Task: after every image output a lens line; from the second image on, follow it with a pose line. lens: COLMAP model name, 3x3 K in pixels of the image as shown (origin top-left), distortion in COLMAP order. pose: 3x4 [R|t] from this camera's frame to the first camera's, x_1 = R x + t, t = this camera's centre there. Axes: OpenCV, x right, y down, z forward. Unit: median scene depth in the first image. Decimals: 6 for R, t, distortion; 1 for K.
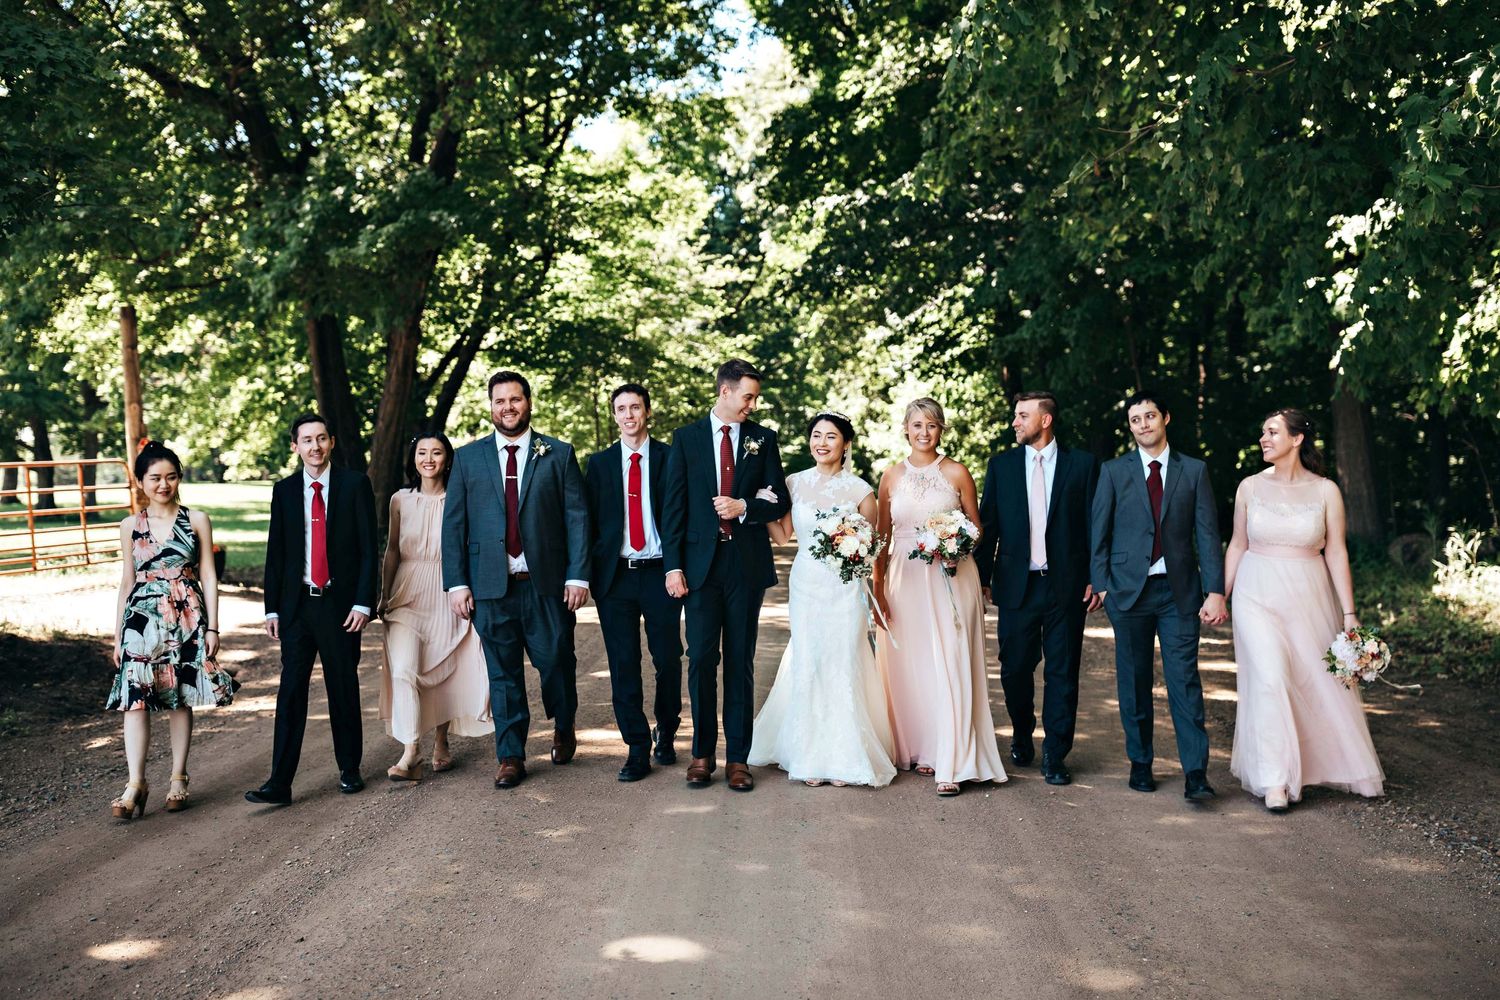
lens RADIAL K [[1543.5, 0, 750.0], [0, 1543.5, 500.0], [0, 0, 1]] dist [-0.005629, 0.000642]
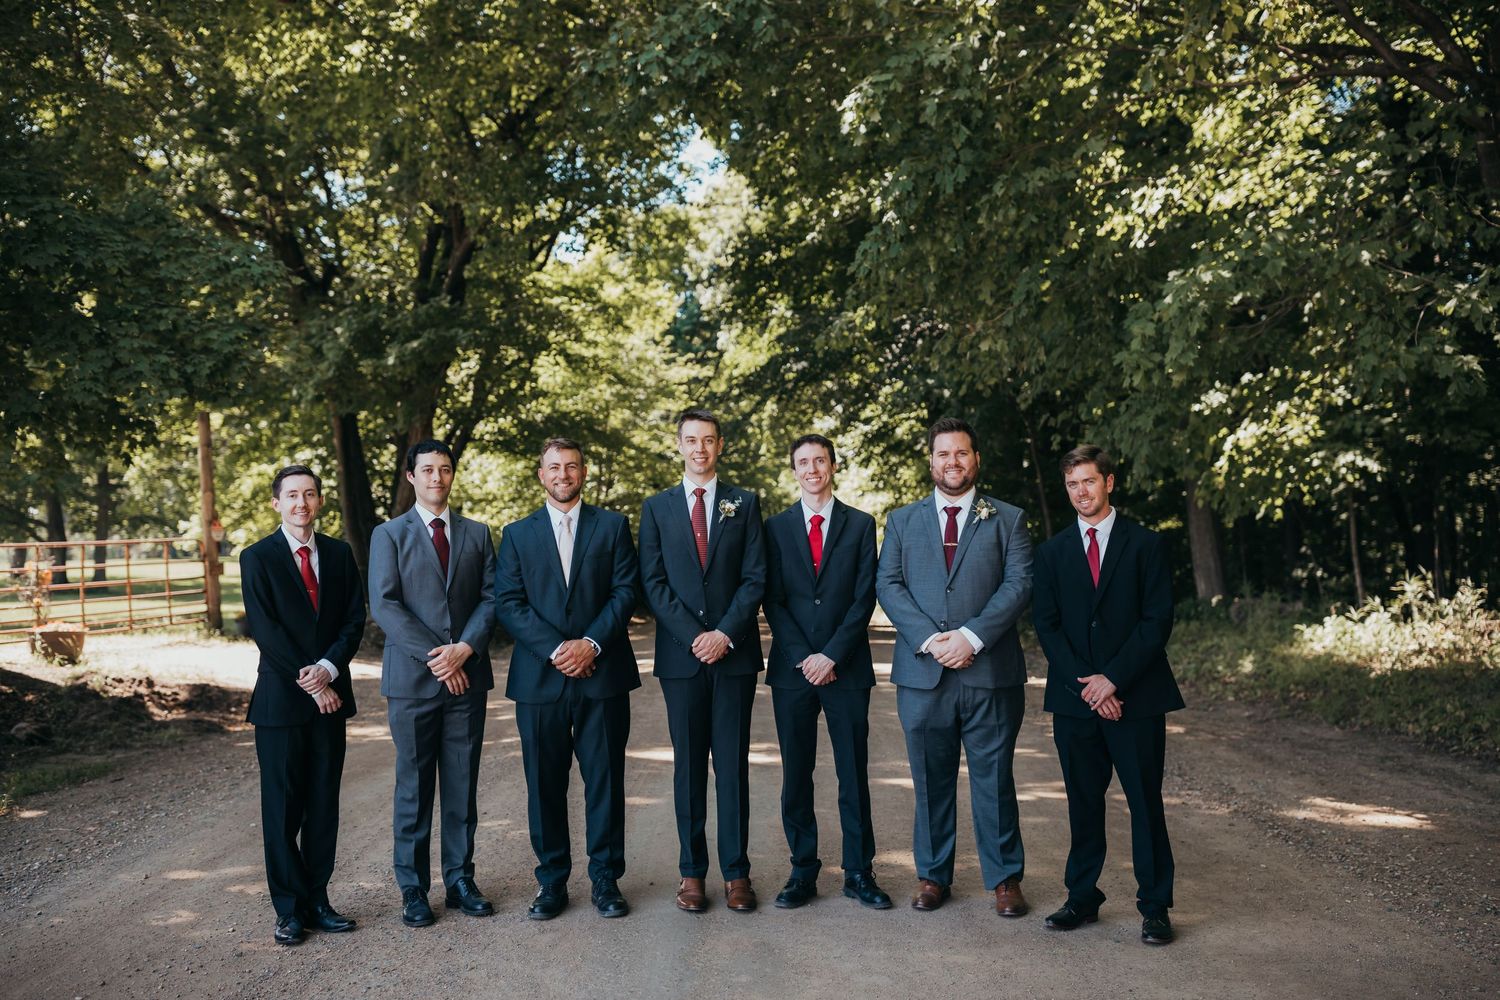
lens RADIAL K [[1498.0, 0, 750.0], [0, 1498.0, 500.0], [0, 0, 1]] dist [-0.008042, -0.005946]
pose [[0.999529, -0.000234, 0.030672, -0.004680], [0.001802, 0.998692, -0.051106, 0.002494], [-0.030620, 0.051137, 0.998222, -0.087582]]
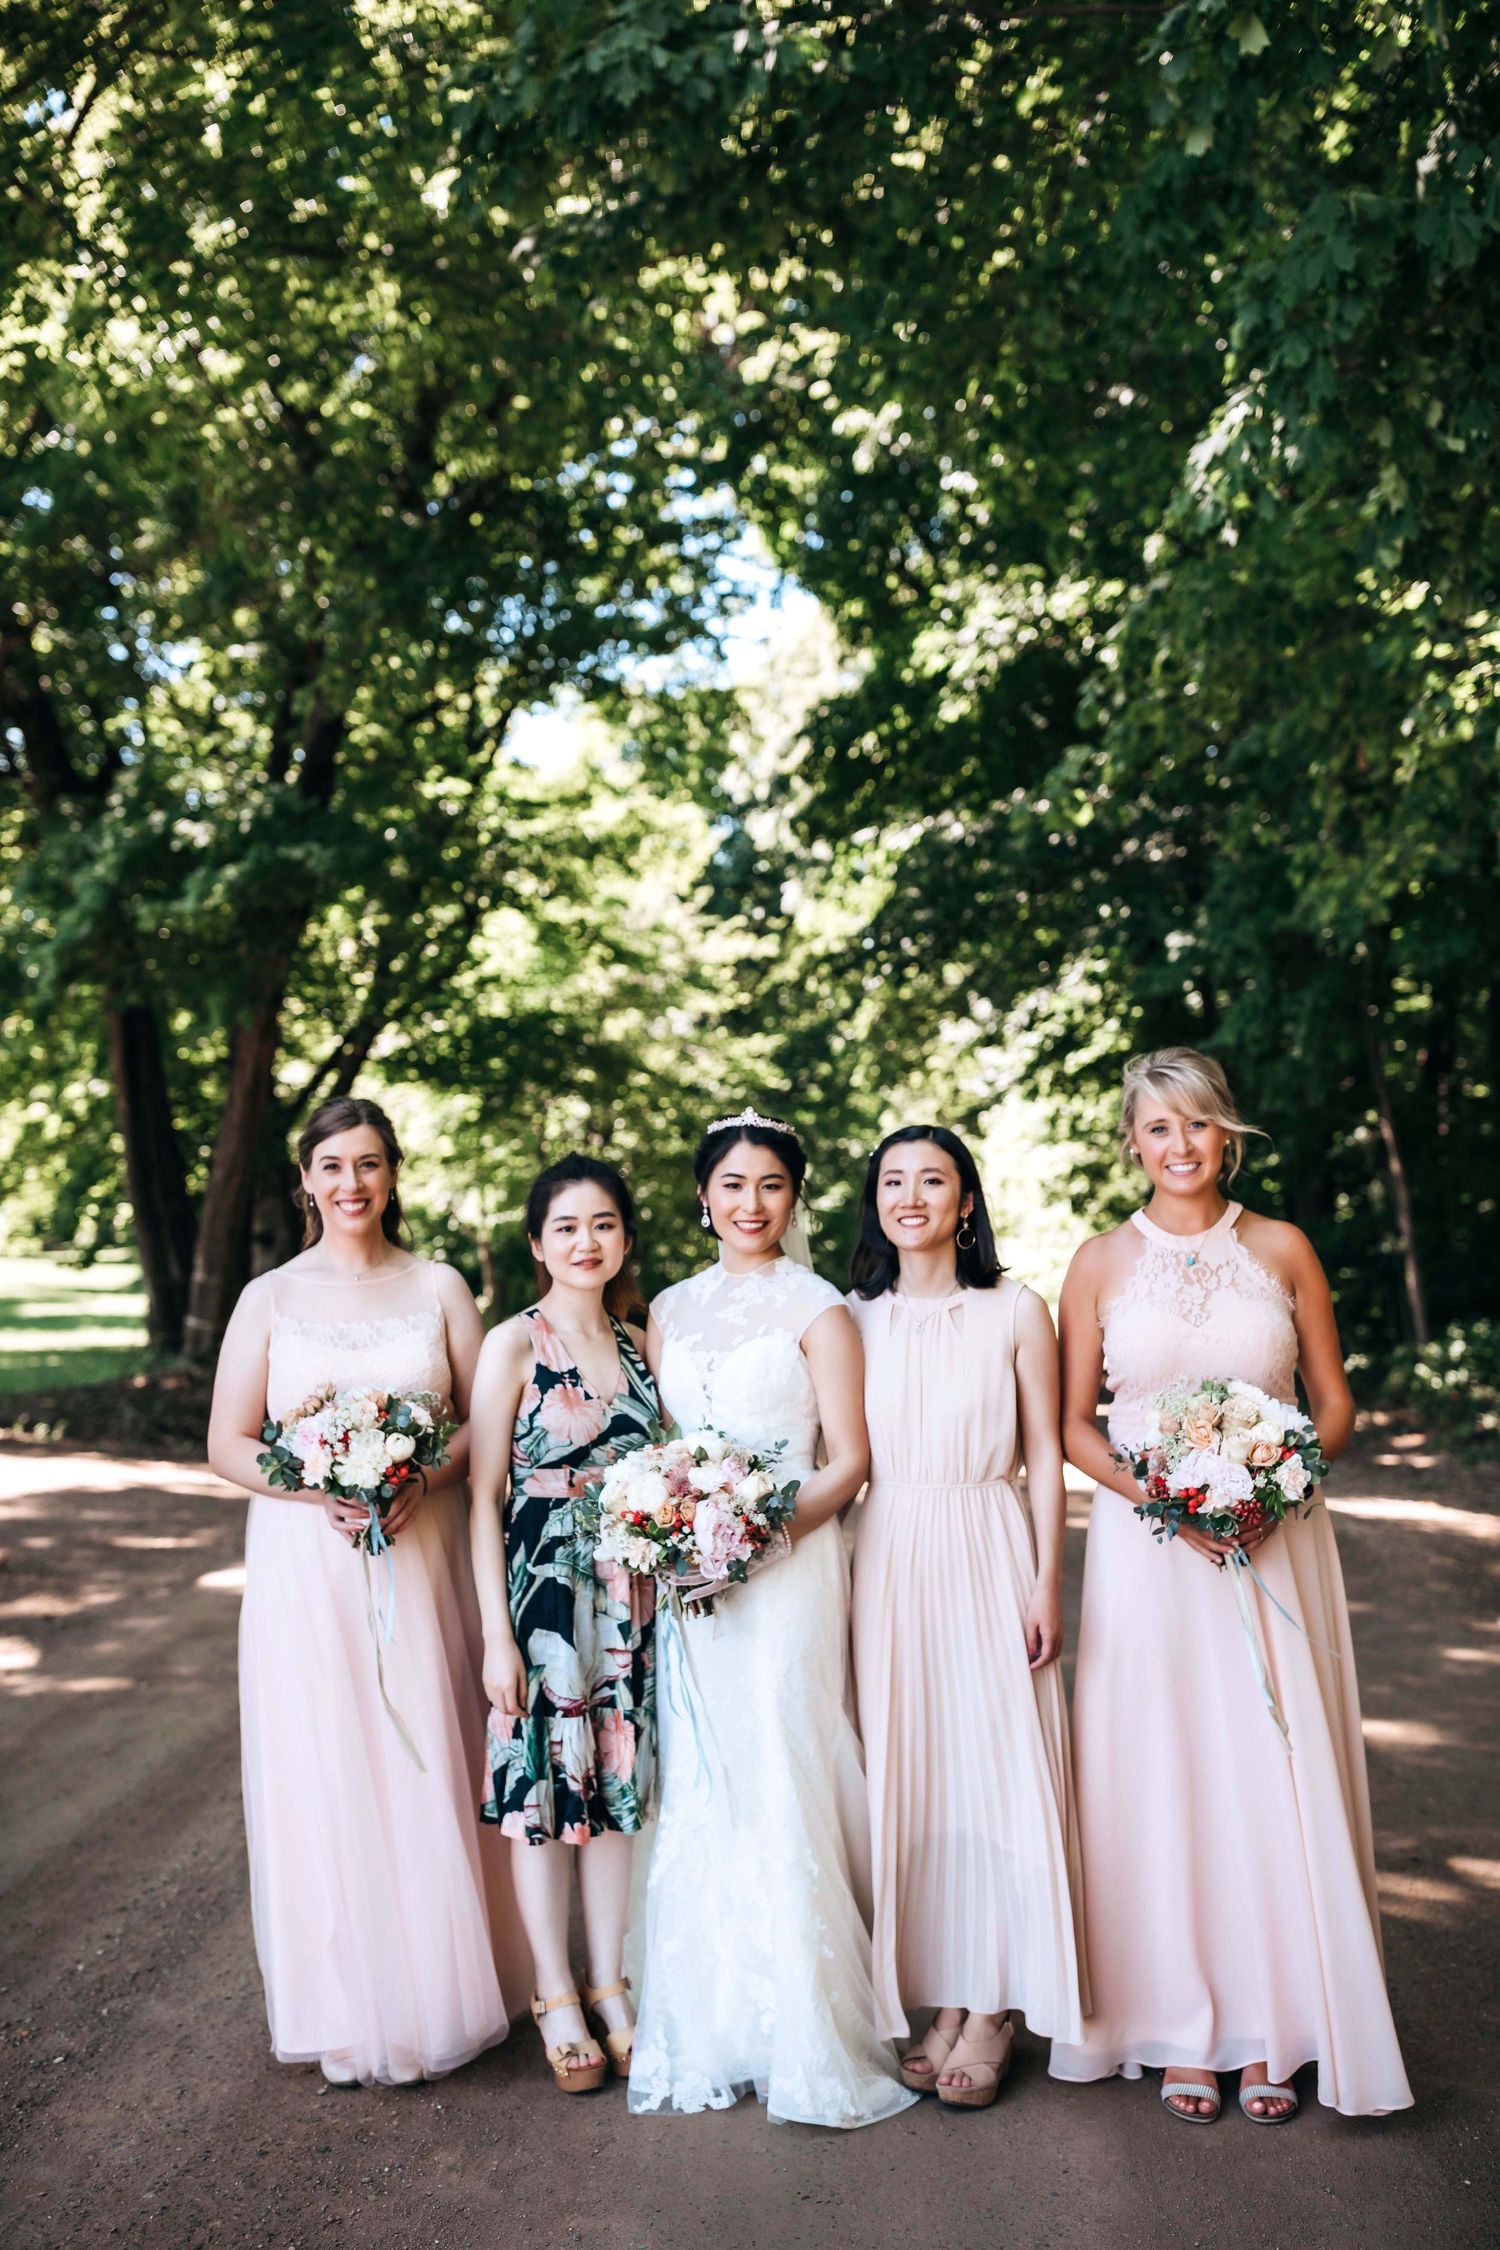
lens RADIAL K [[2247.1, 0, 750.0], [0, 2247.1, 1125.0], [0, 0, 1]] dist [-0.008042, -0.005946]
pose [[0.999965, -0.006196, -0.005627, -0.004982], [0.005803, 0.997713, -0.067346, -0.002301], [0.006032, 0.067311, 0.997714, 0.030851]]
